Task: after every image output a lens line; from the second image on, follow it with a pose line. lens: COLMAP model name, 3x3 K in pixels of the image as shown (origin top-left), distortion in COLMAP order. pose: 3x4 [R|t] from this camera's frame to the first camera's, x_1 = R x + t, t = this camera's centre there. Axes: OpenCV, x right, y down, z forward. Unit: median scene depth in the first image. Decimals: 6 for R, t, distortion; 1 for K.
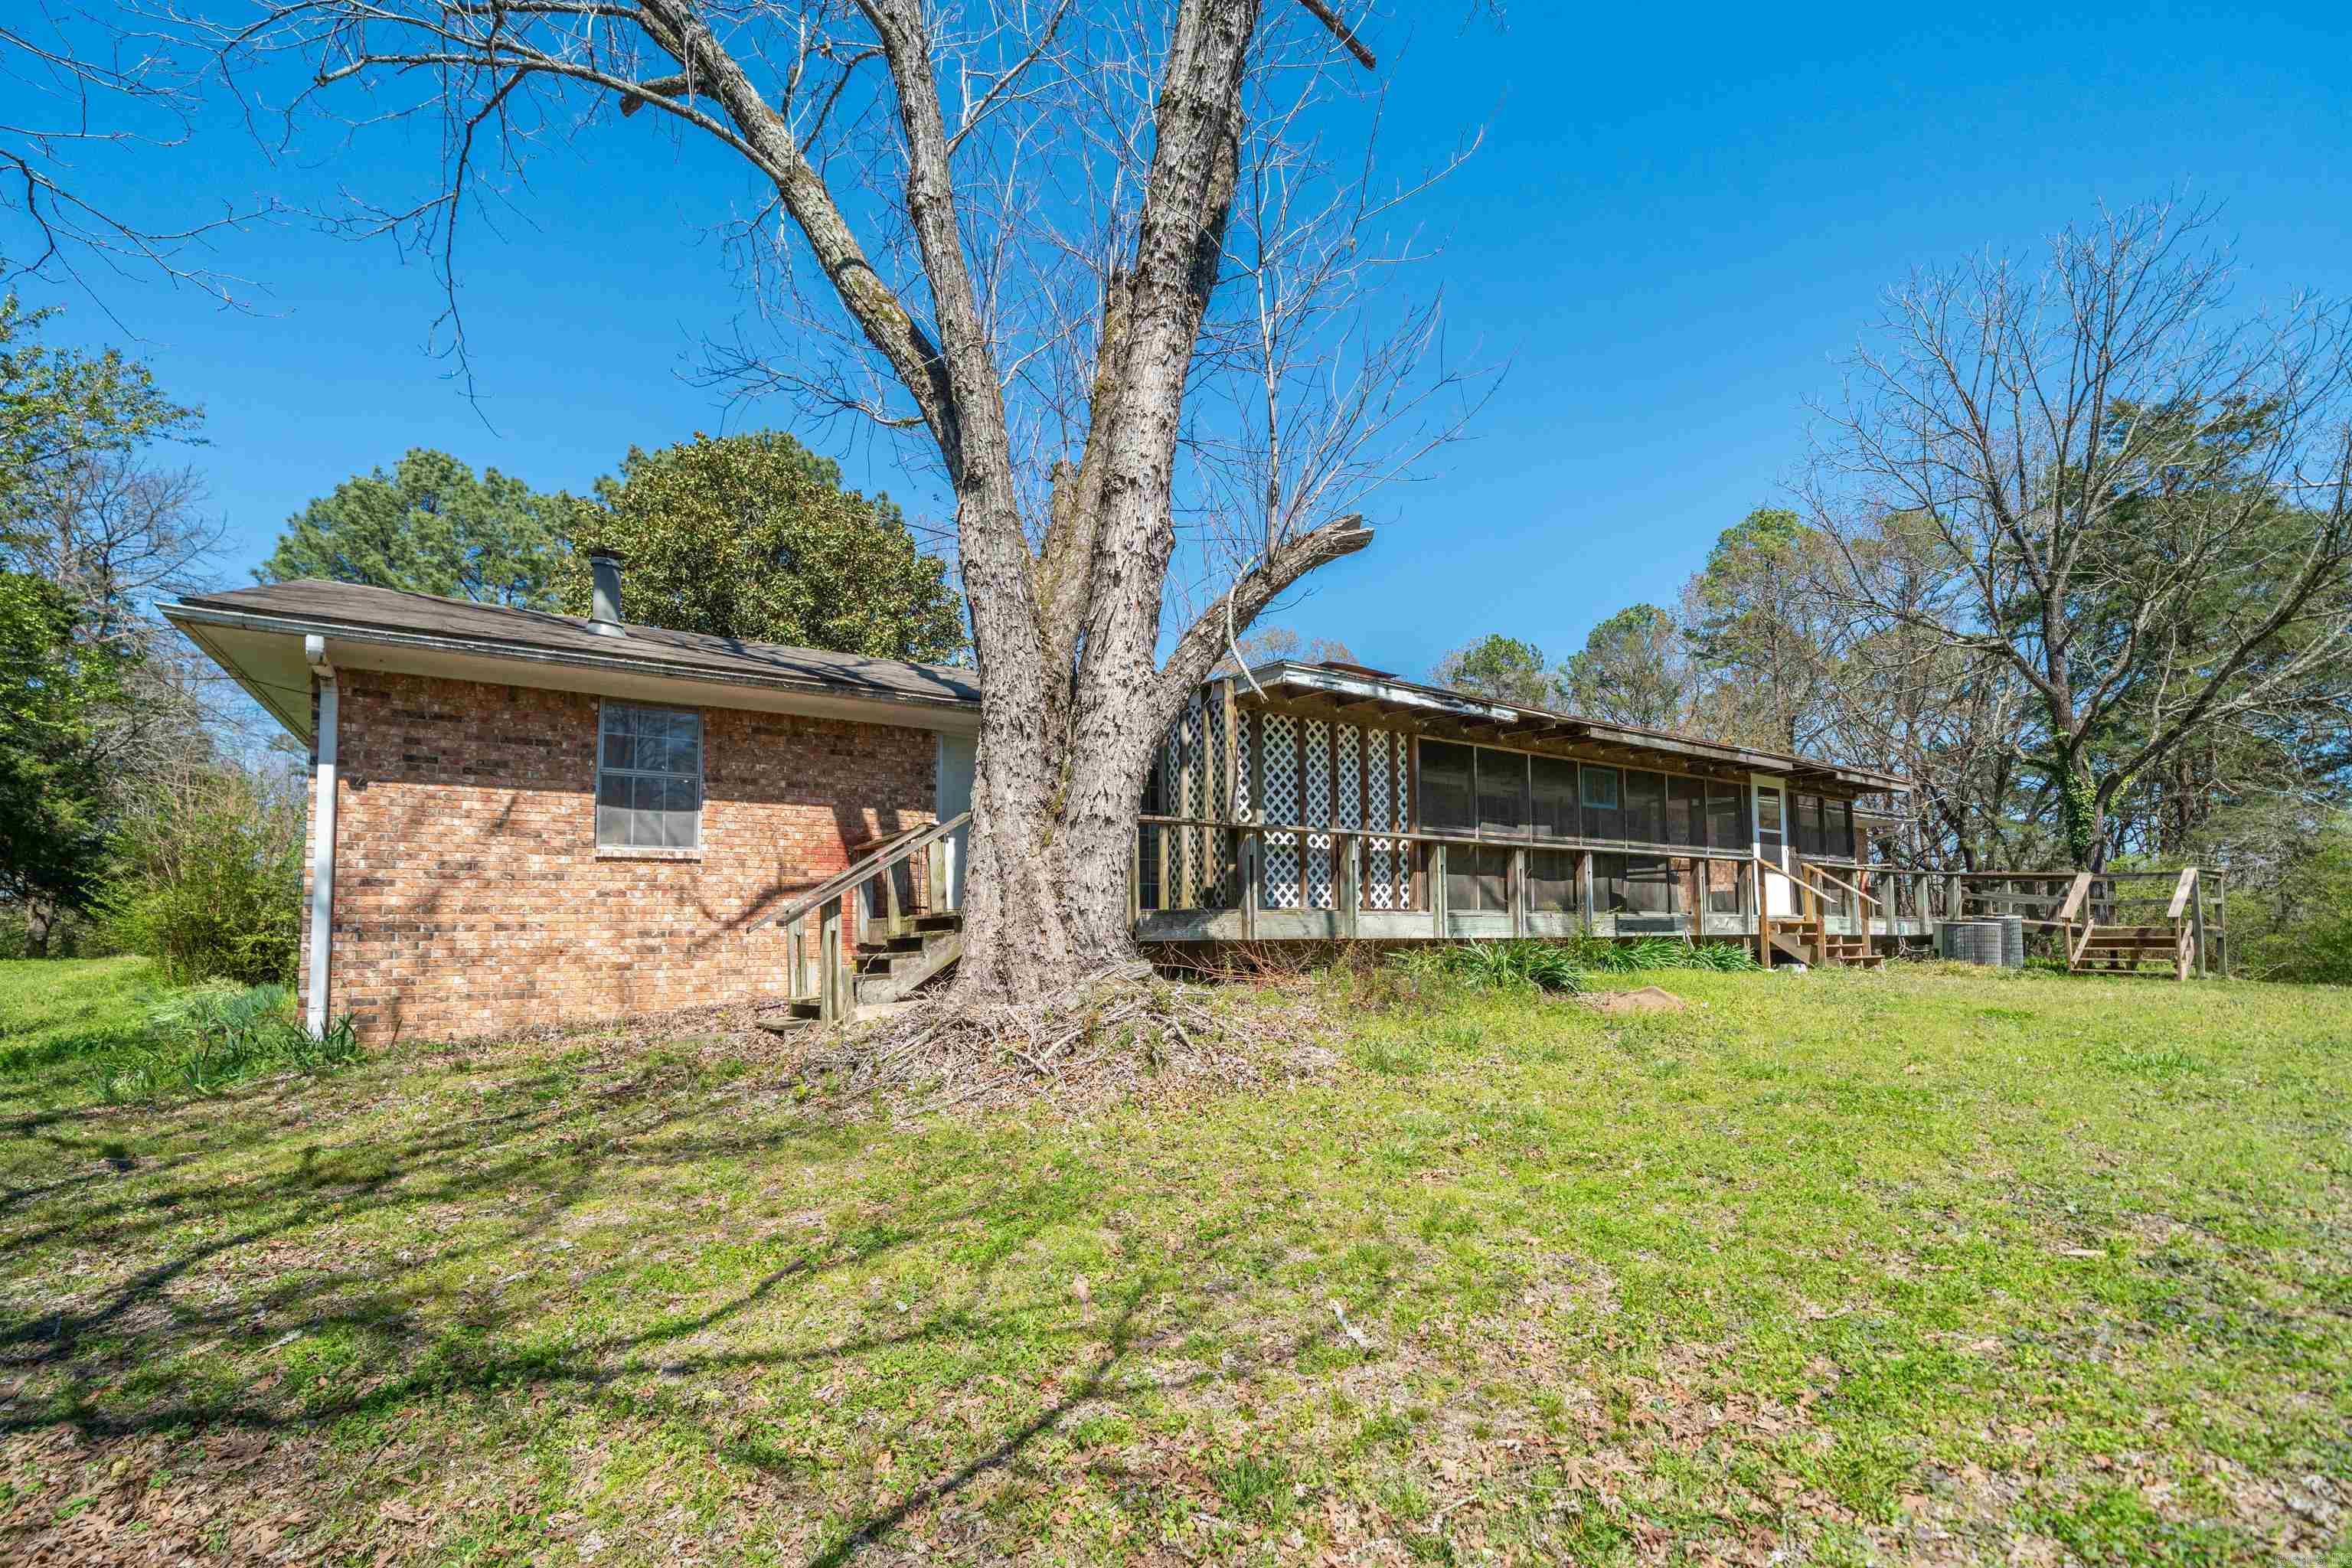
lens RADIAL K [[975.4, 0, 1175.2], [0, 975.4, 800.0], [0, 0, 1]] dist [-0.000154, 0.000000]
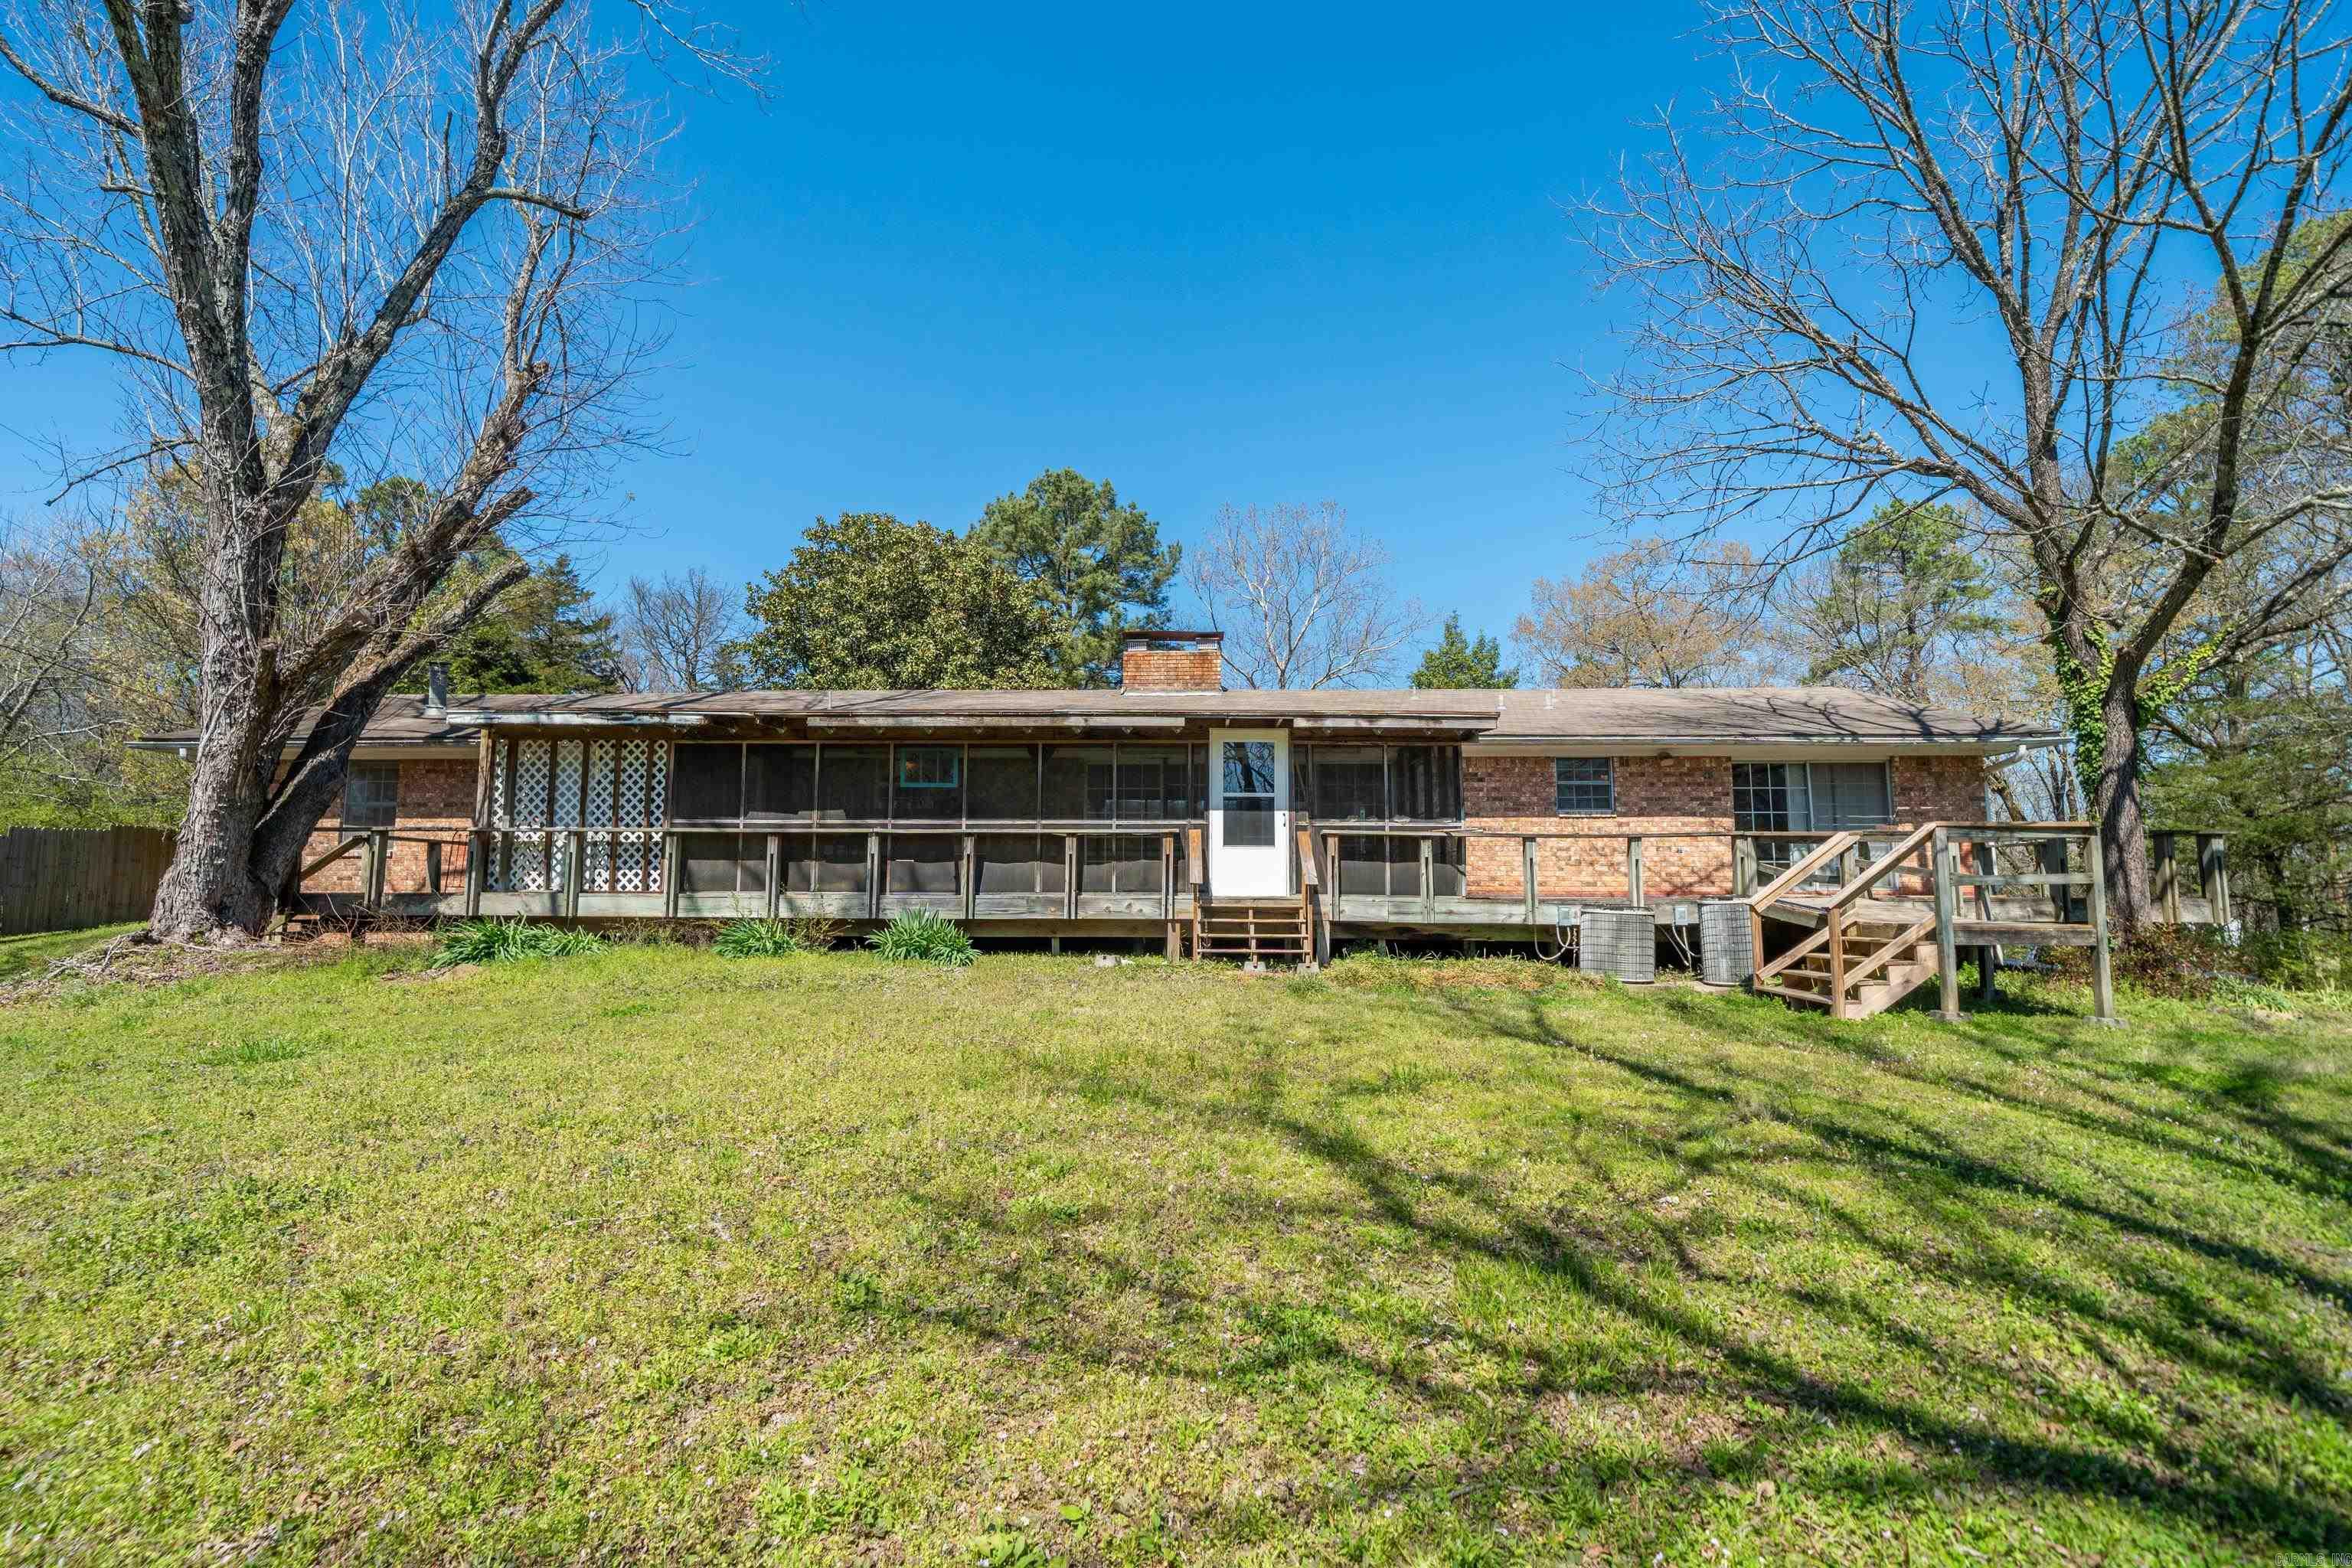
lens RADIAL K [[969.3, 0, 1176.0], [0, 969.3, 784.0], [0, 0, 1]] dist [0.000331, 0.000014]
pose [[0.815278, -0.079820, -0.573542, 1.426989], [0.064961, 0.996809, -0.046386, 0.077010], [0.575414, 0.000560, 0.817862, 0.392643]]
